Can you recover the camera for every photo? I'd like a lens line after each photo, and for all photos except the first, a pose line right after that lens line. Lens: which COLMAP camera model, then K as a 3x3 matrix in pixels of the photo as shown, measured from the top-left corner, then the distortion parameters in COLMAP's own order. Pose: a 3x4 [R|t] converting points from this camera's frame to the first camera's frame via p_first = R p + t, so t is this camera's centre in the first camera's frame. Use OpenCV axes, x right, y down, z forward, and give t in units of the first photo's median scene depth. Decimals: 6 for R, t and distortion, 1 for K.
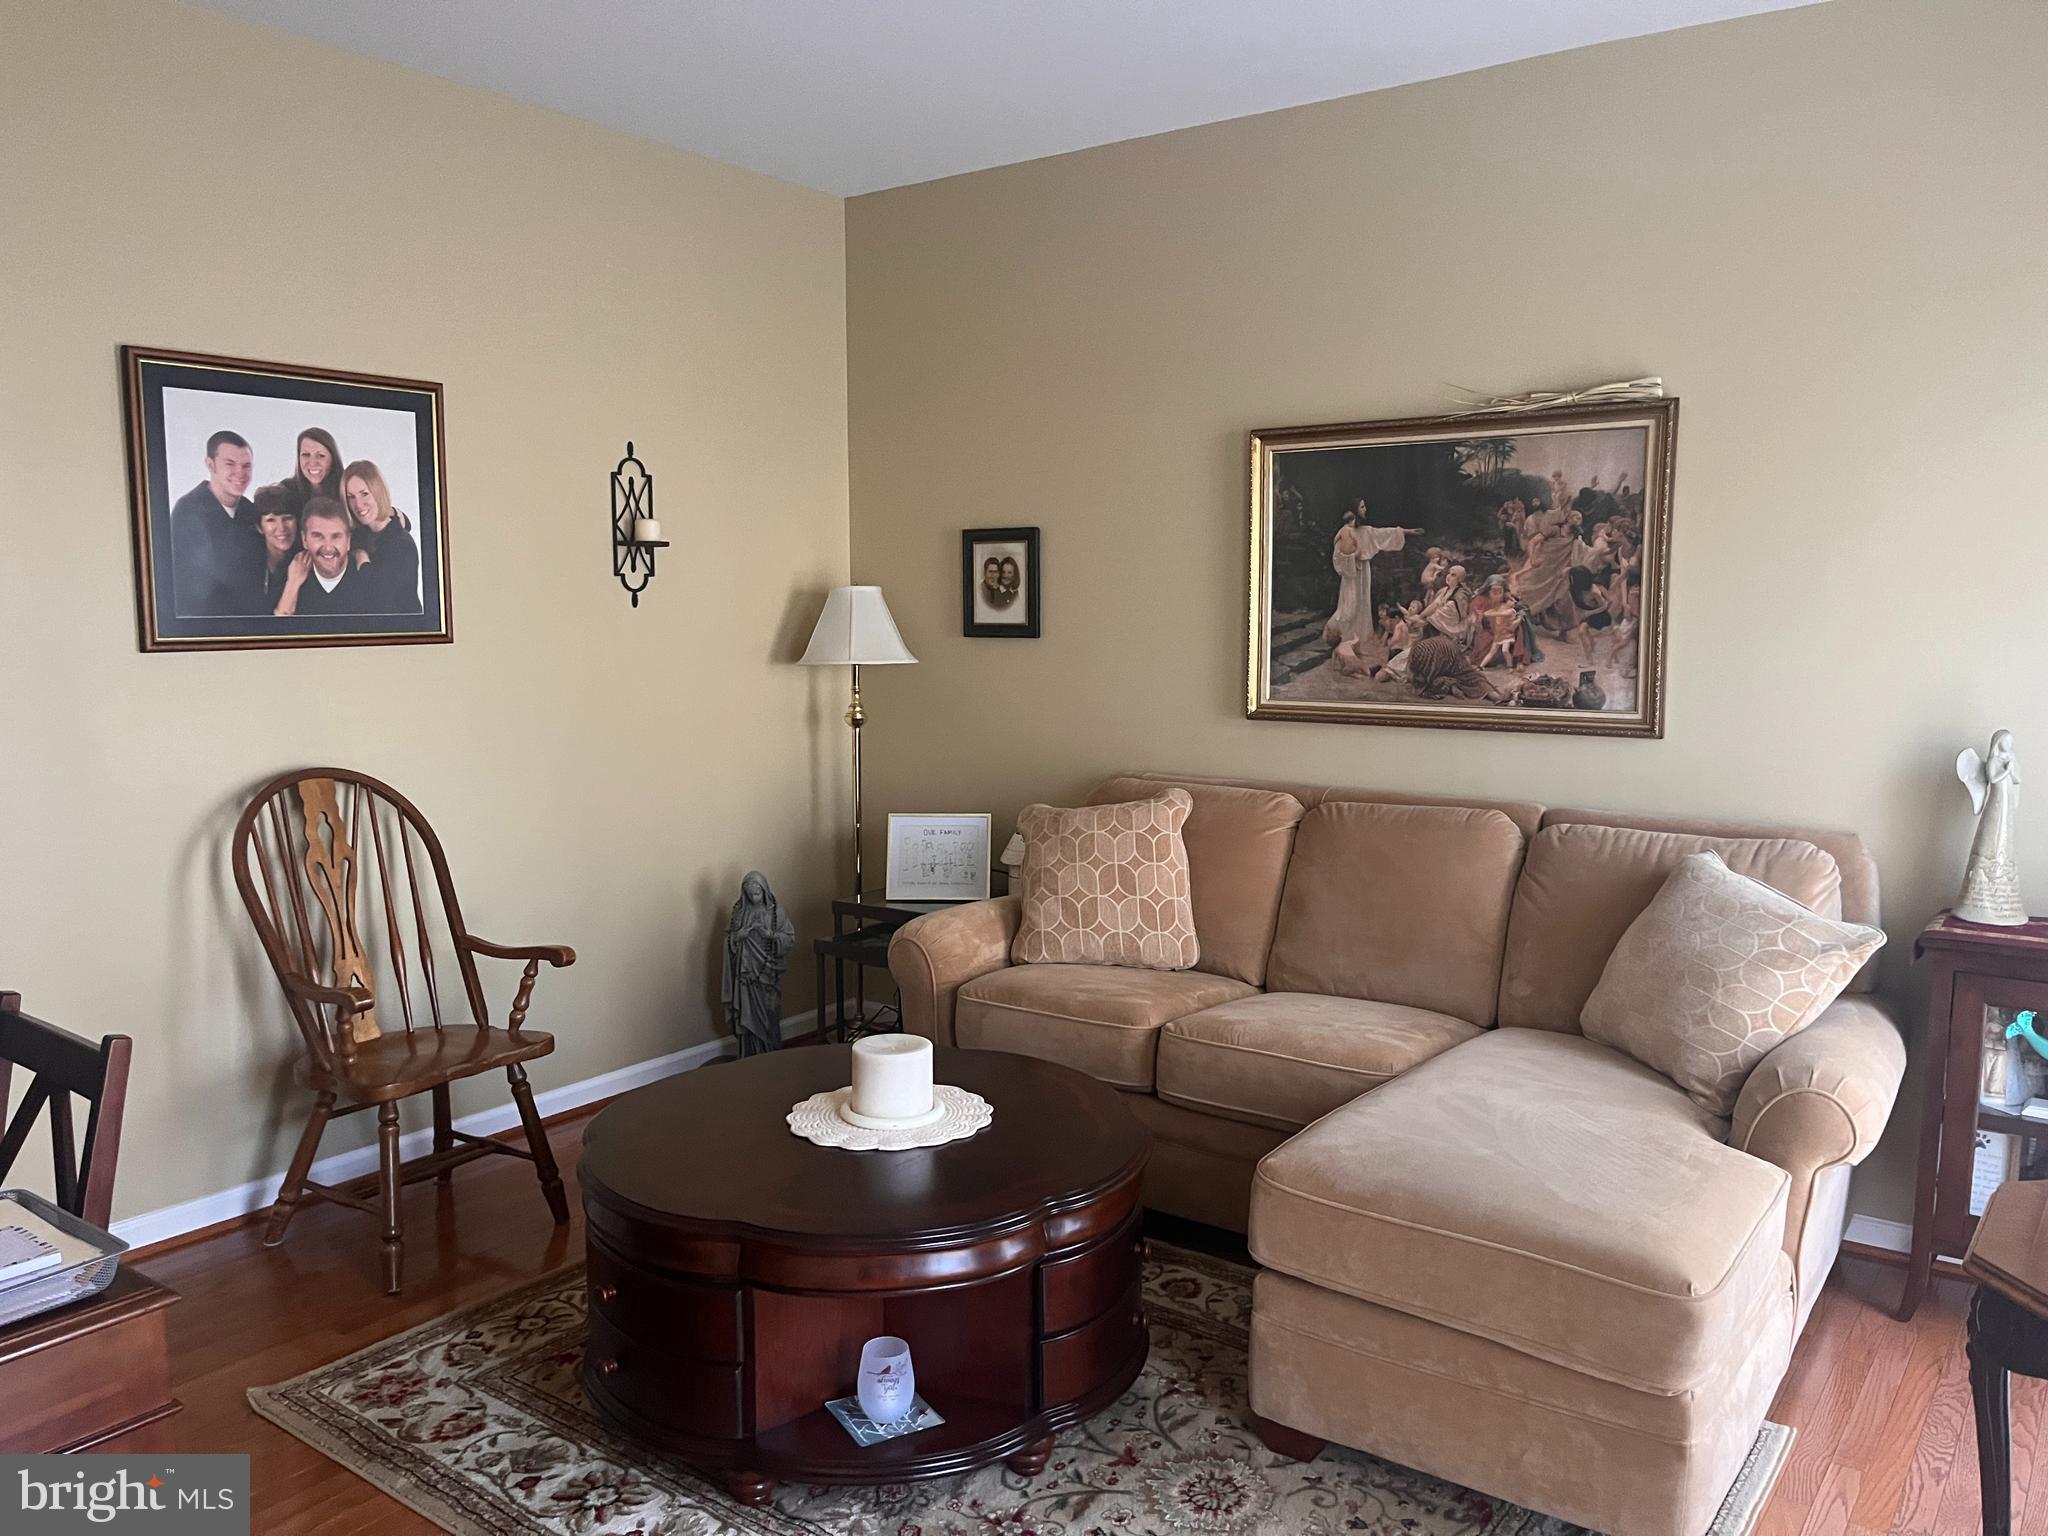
lens RADIAL K [[1552.5, 0, 1025.6], [0, 1552.5, 770.3], [0, 0, 1]] dist [0.041956, -0.042067]
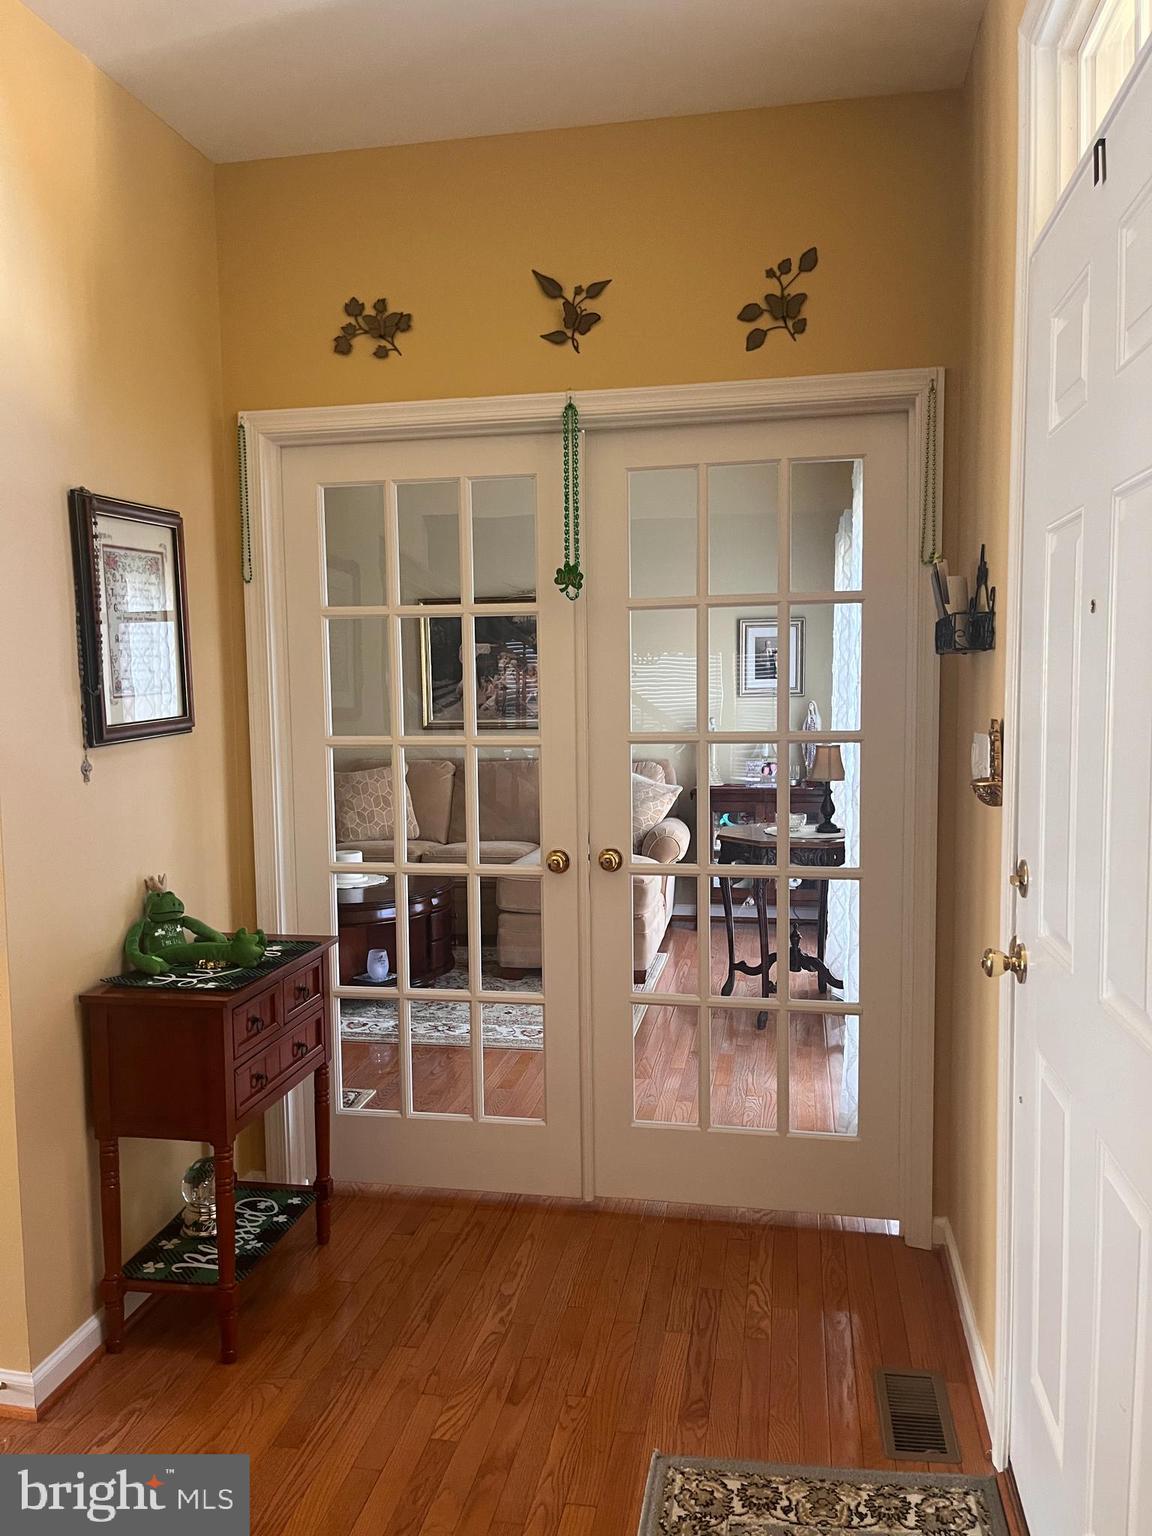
lens RADIAL K [[1164.4, 0, 576.0], [0, 1164.4, 768.0], [0, 0, 1]] dist [0.041956, -0.042067]
pose [[0.901090, -0.050923, 0.430632, -0.404838], [0.066116, 0.997604, -0.020378, 0.074617], [-0.428563, 0.046834, 0.902297, -0.627960]]
